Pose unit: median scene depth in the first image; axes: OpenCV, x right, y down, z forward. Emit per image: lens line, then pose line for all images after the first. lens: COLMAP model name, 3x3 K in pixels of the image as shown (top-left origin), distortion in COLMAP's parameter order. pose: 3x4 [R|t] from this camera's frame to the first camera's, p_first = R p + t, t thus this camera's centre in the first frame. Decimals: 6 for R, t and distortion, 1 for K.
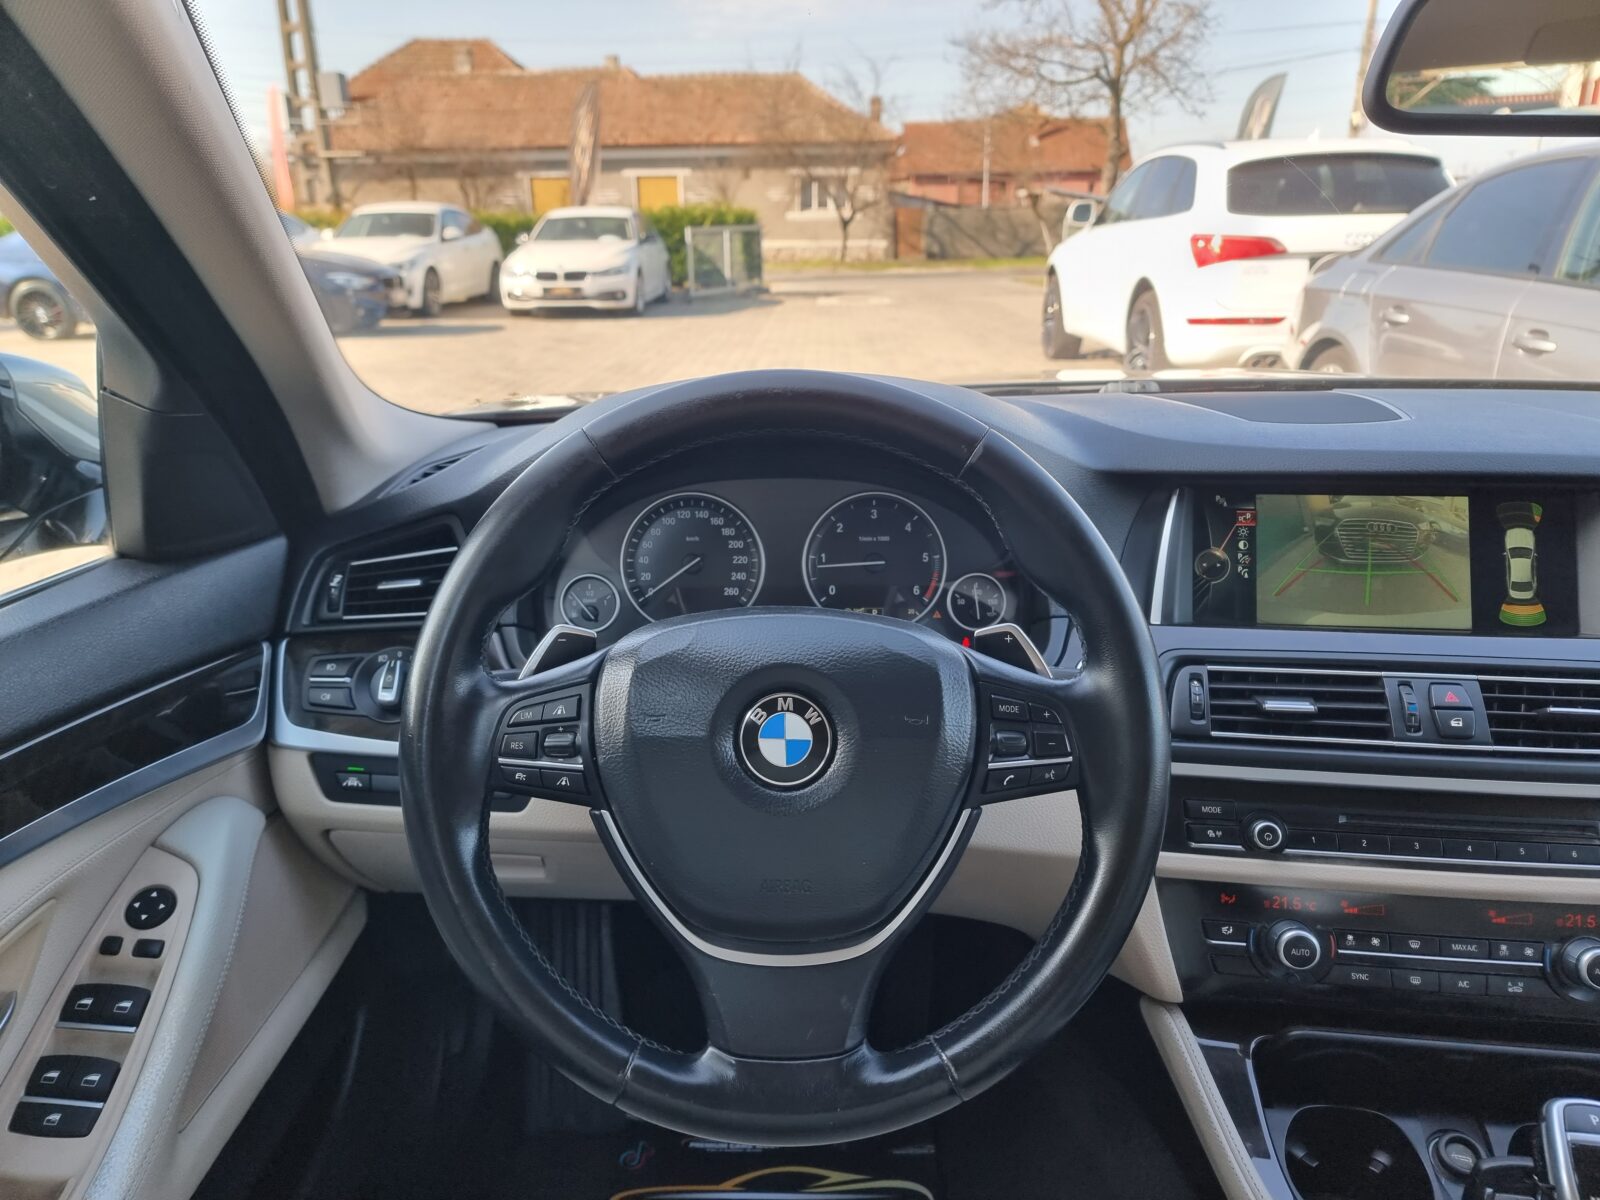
lens RADIAL K [[1100.9, 0, 779.0], [0, 1100.9, 598.3], [0, 0, 1]] dist [0.033660, -0.024009]
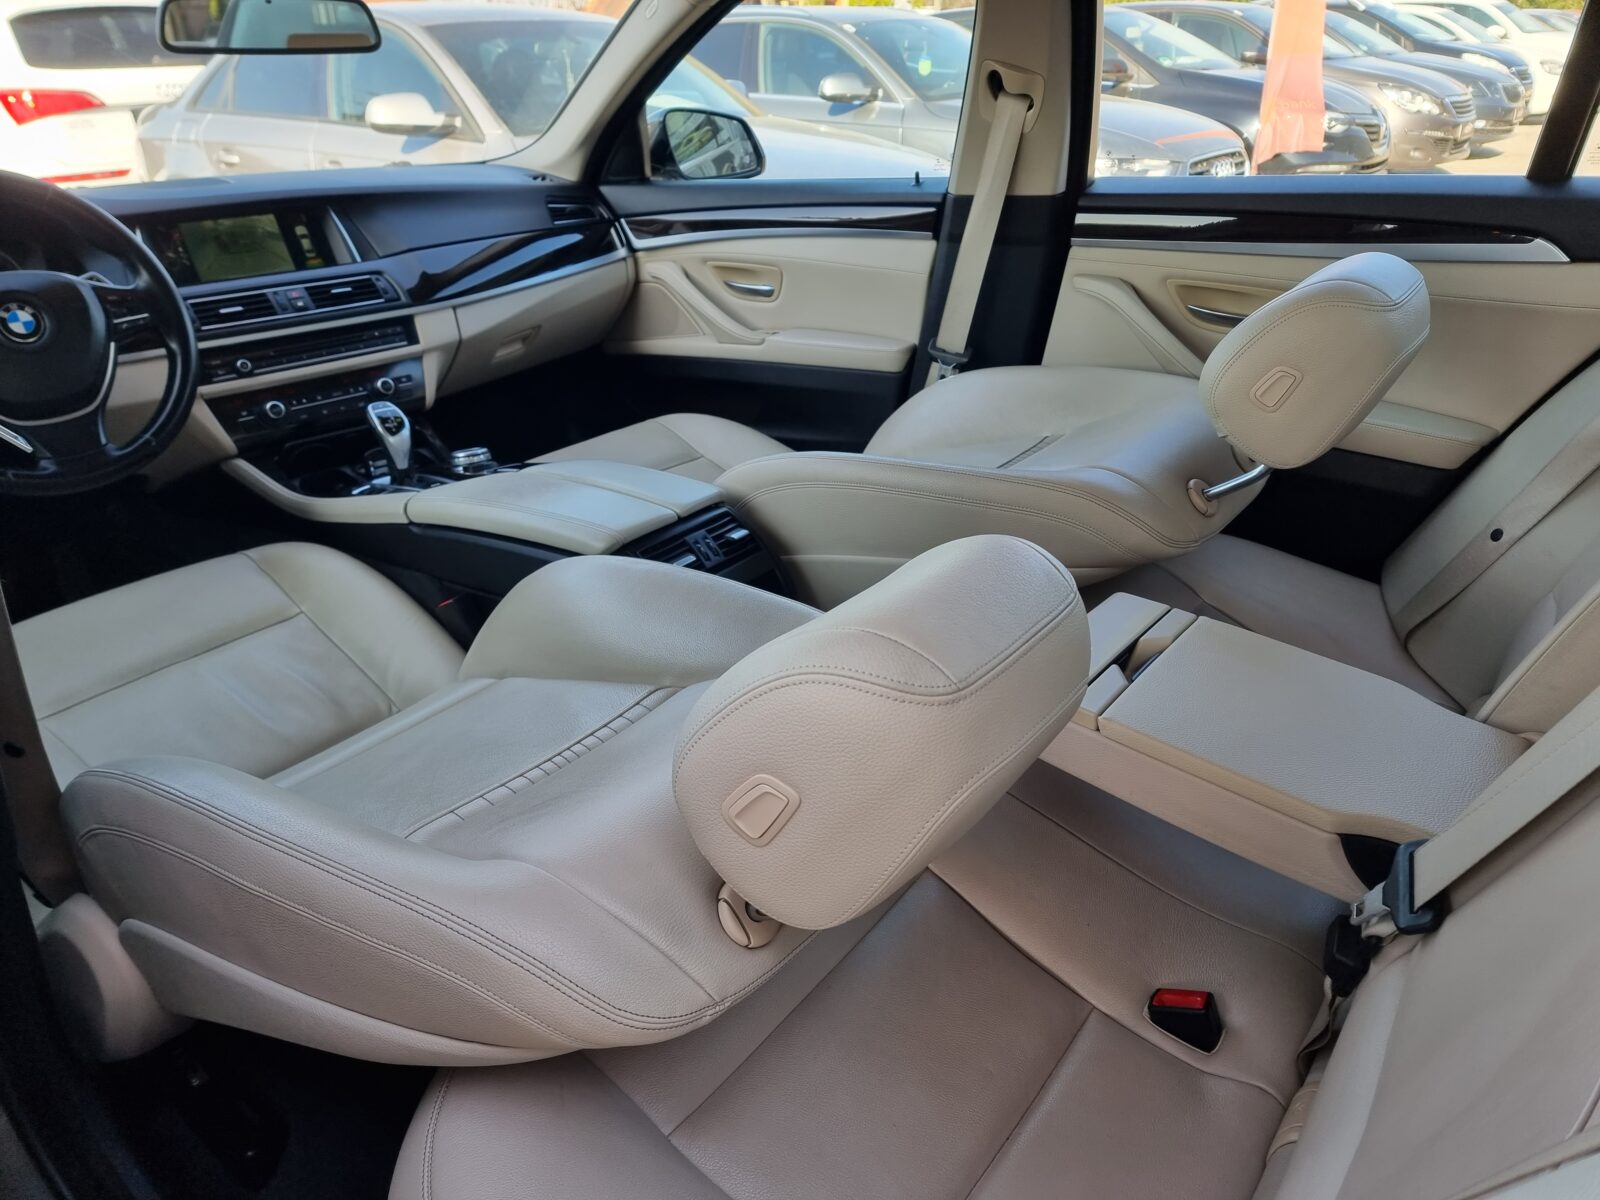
lens RADIAL K [[1122.5, 0, 800.0], [0, 1122.5, 600.0], [0, 0, 1]] dist [0.102751, -0.096181]
pose [[0.600497, -0.347044, 0.720391, -0.646987], [0.270153, 0.935986, 0.225714, 0.384052], [-0.752609, 0.059075, 0.655812, -1.211778]]
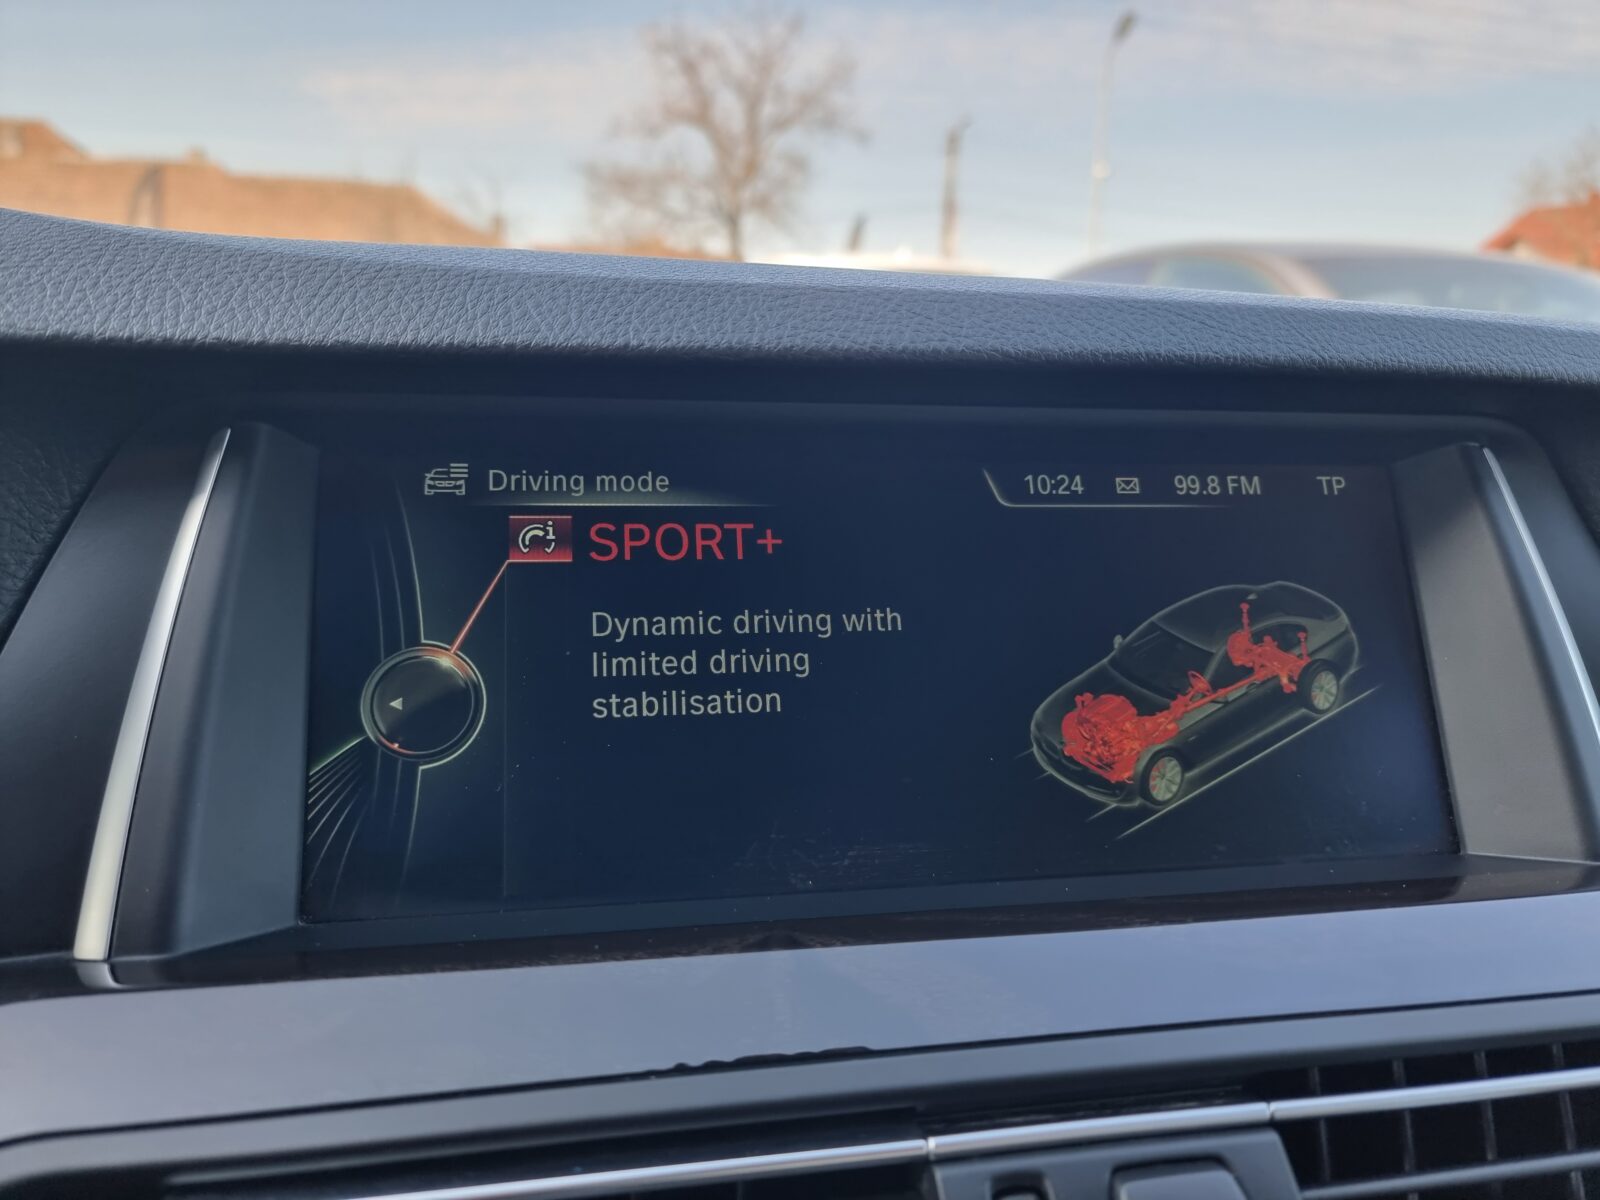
lens RADIAL K [[1134.1, 0, 800.0], [0, 1134.1, 600.0], [0, 0, 1]] dist [0.037074, -0.040079]
pose [[0.946744, -0.024115, 0.321083, 0.395361], [0.059887, 0.992980, -0.102004, -0.020472], [-0.316369, 0.115801, 0.941542, 0.685942]]
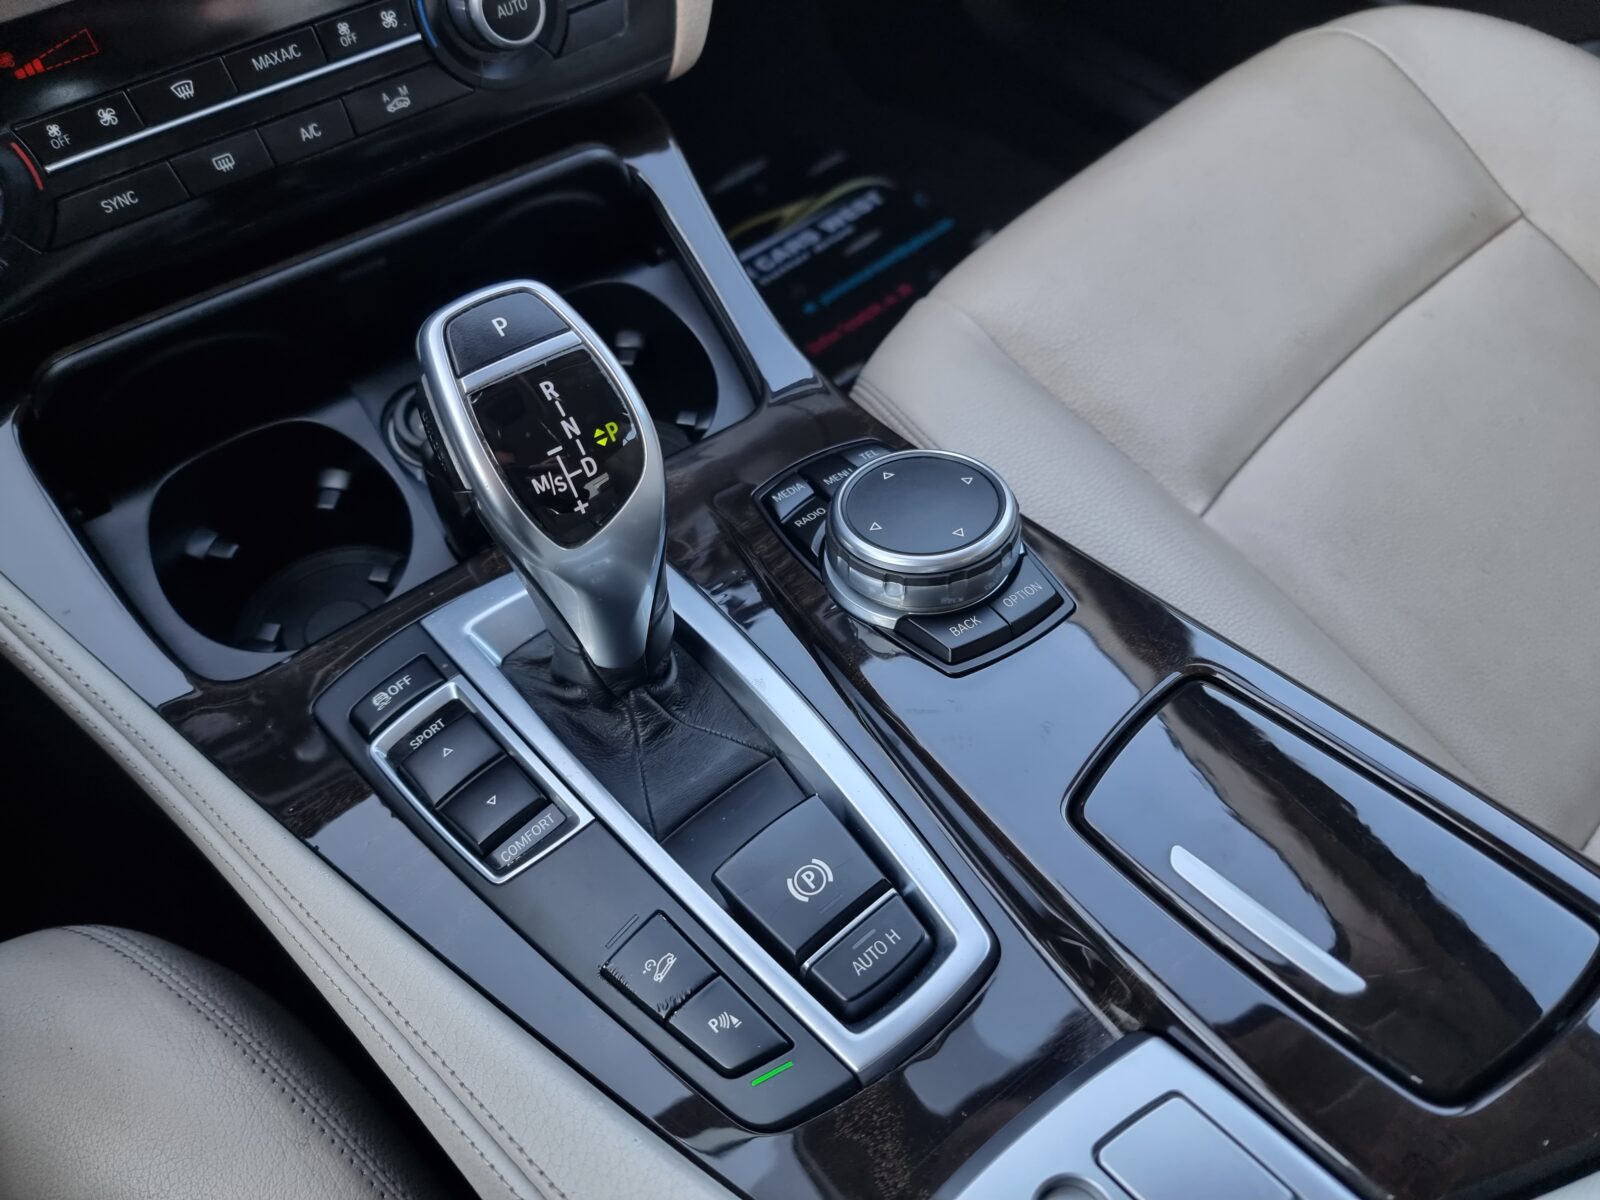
lens RADIAL K [[1134.1, 0, 800.0], [0, 1134.1, 600.0], [0, 0, 1]] dist [0.037074, -0.040079]
pose [[0.719801, -0.565759, 0.402248, 0.380652], [0.192432, 0.719369, 0.667441, 0.166149], [-0.666976, -0.403020, 0.626673, 0.371929]]
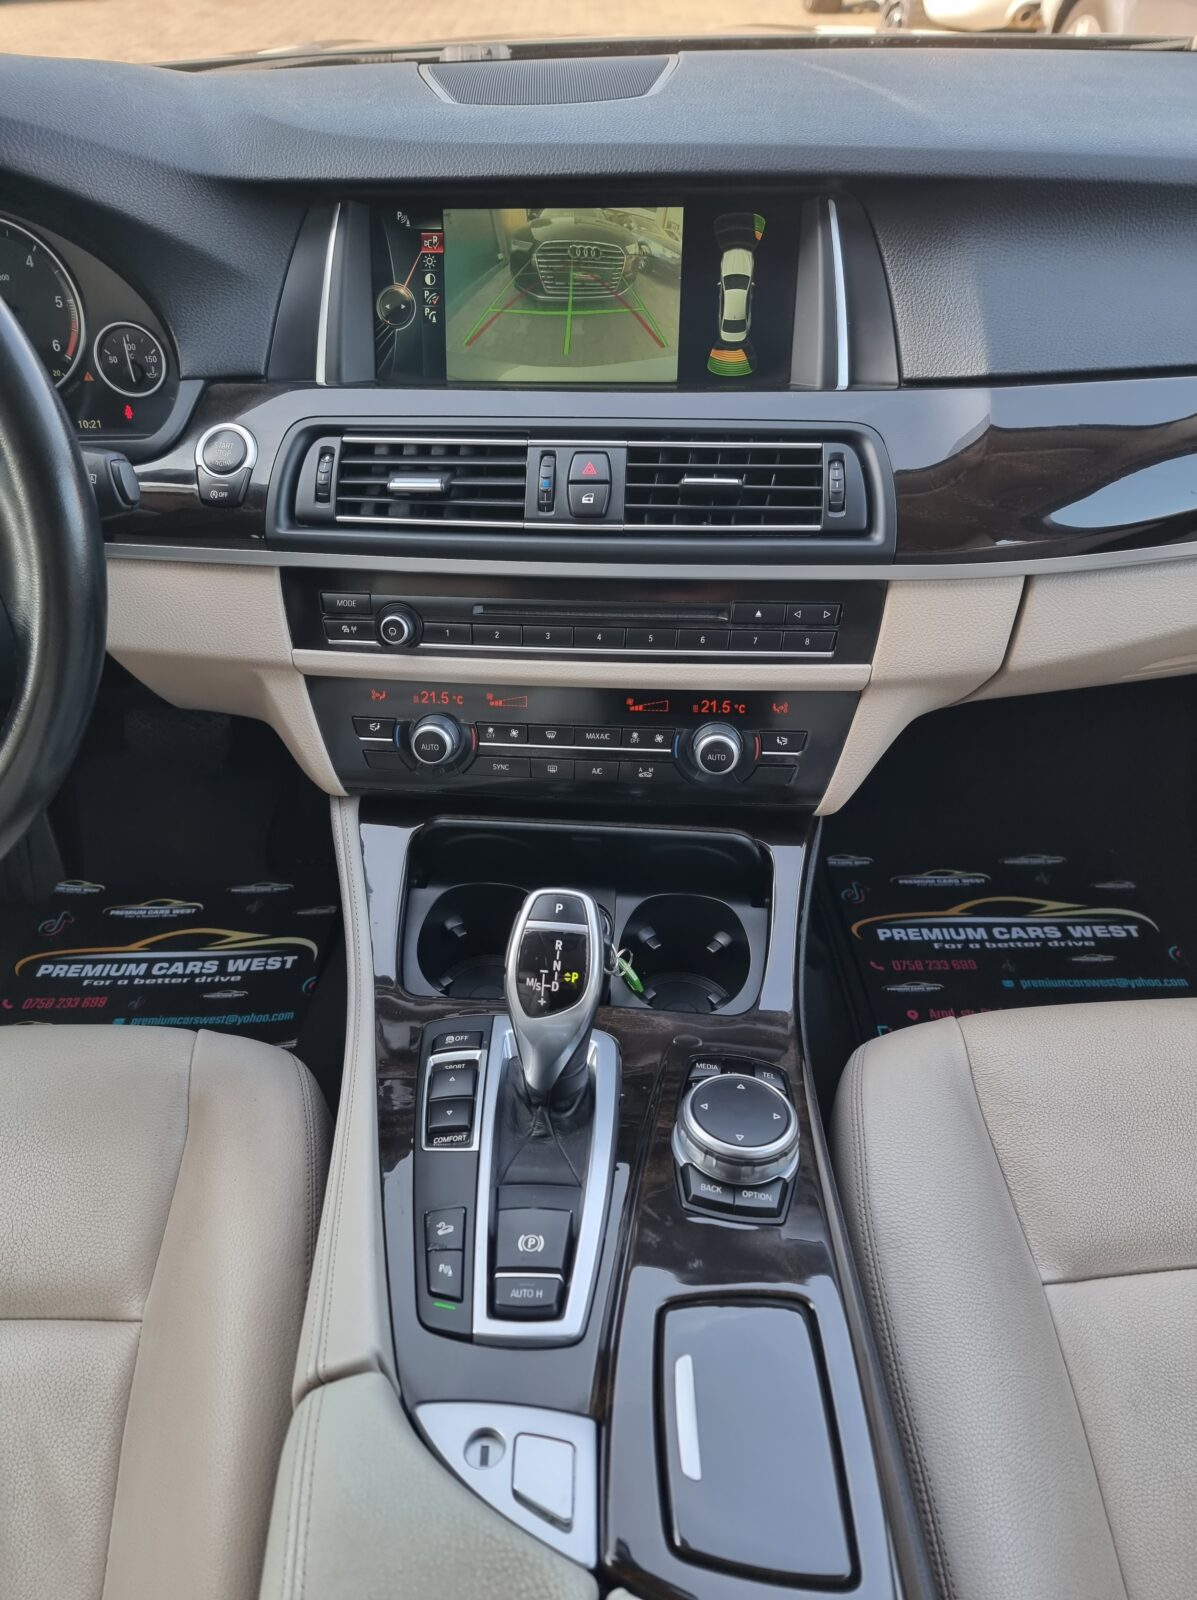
lens RADIAL K [[1096.8, 0, 582.5], [0, 1096.8, 801.2], [0, 0, 1]] dist [0.062055, -0.065845]
pose [[0.999402, -0.032348, 0.012229, 0.504857], [0.025074, 0.921339, 0.387951, -0.007035], [-0.023817, -0.387412, 0.921599, 0.076168]]
